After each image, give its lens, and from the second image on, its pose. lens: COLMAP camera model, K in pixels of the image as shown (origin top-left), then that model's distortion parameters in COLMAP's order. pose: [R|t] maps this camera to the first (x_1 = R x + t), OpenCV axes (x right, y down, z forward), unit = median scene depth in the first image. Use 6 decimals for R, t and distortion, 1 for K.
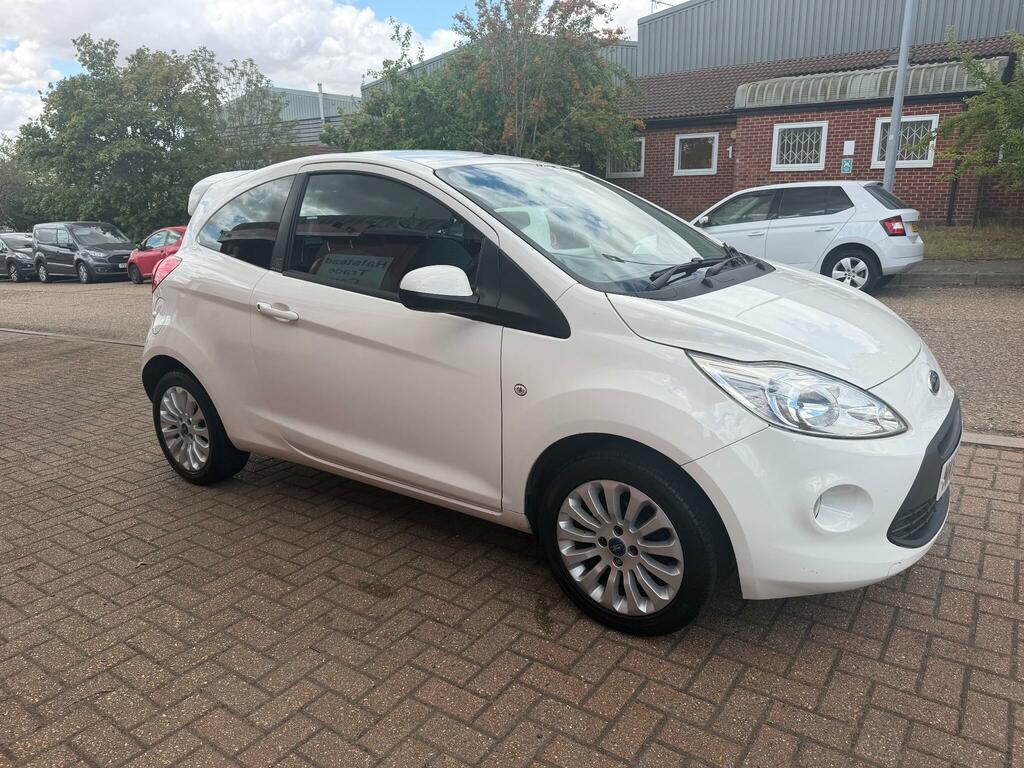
lens RADIAL K [[731.0, 0, 512.0], [0, 731.0, 384.0], [0, 0, 1]] dist [0.005995, -0.005478]
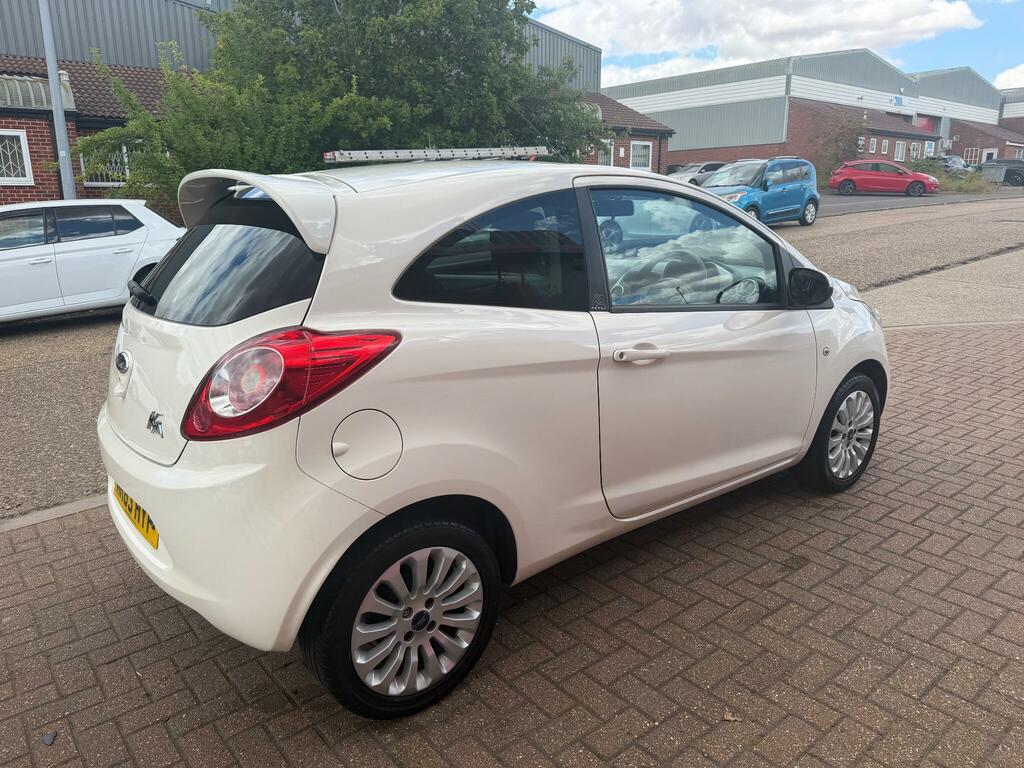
lens RADIAL K [[748.3, 0, 512.0], [0, 748.3, 384.0], [0, 0, 1]] dist [0.004679, -0.000496]
pose [[0.251173, -0.214989, 0.943765, -1.178893], [0.244233, 0.957550, 0.153129, -0.235081], [-0.936623, 0.192037, 0.293018, 0.911505]]
